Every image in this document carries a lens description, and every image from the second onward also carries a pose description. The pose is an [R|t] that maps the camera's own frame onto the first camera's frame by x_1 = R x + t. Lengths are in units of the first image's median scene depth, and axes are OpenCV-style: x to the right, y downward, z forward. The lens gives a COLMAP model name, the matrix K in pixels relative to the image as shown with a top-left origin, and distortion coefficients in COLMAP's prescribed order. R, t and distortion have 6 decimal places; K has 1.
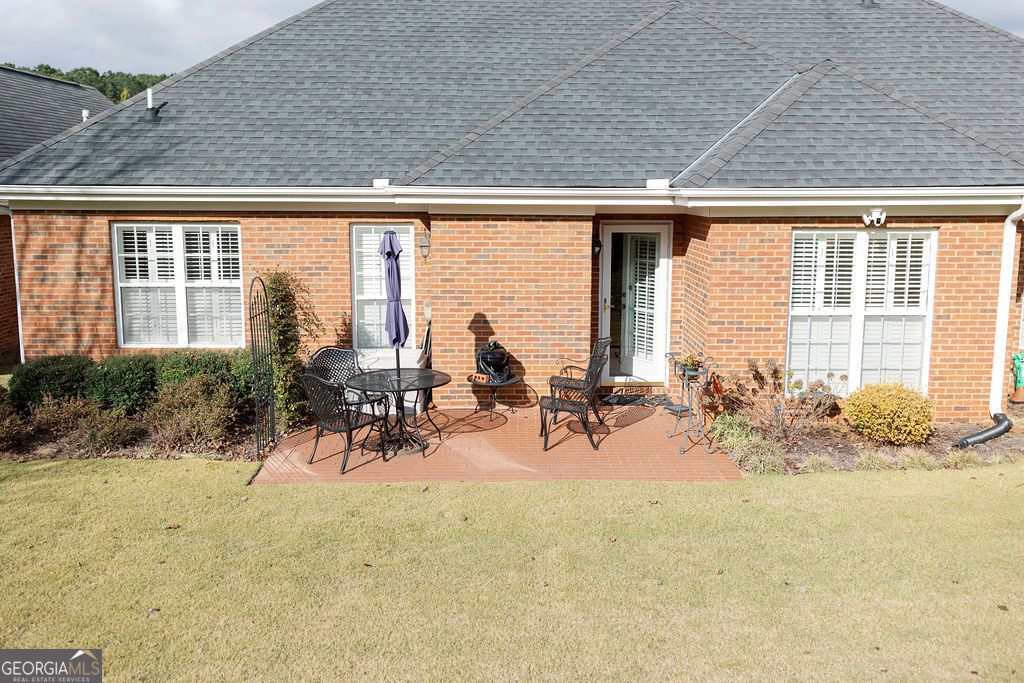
lens RADIAL K [[966.7, 0, 511.0], [0, 966.7, 354.1], [0, 0, 1]] dist [0.006986, -0.001949]
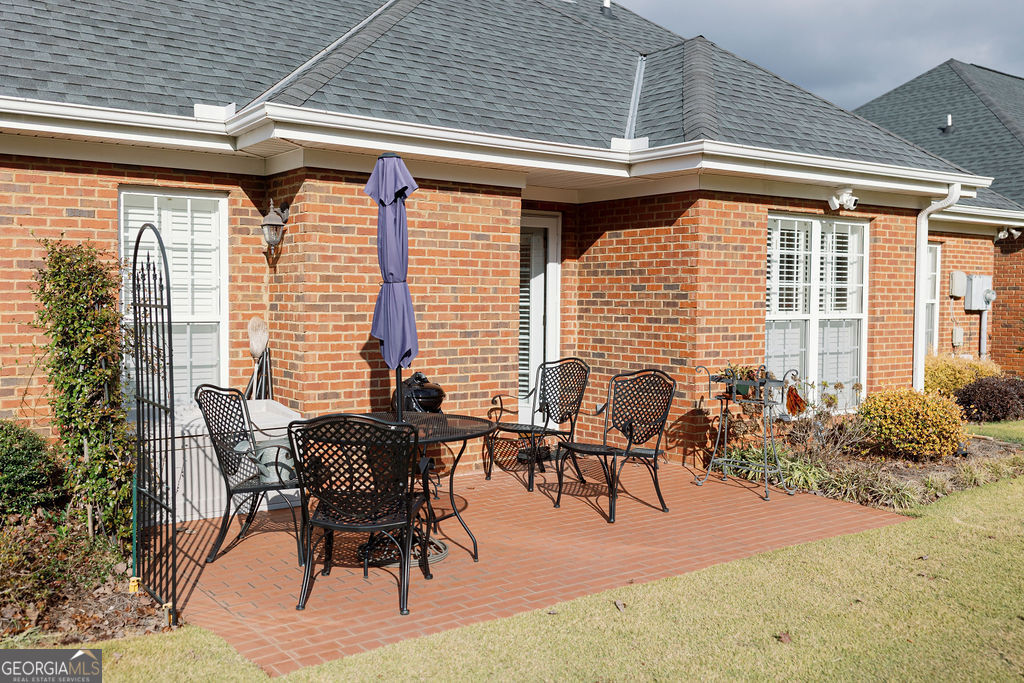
lens RADIAL K [[966.7, 0, 511.0], [0, 966.7, 354.1], [0, 0, 1]] dist [0.006986, -0.001949]
pose [[0.808535, -0.031605, 0.587599, -0.334230], [0.095905, 0.992283, -0.078594, 0.029715], [-0.580581, 0.119900, 0.805326, 0.450323]]
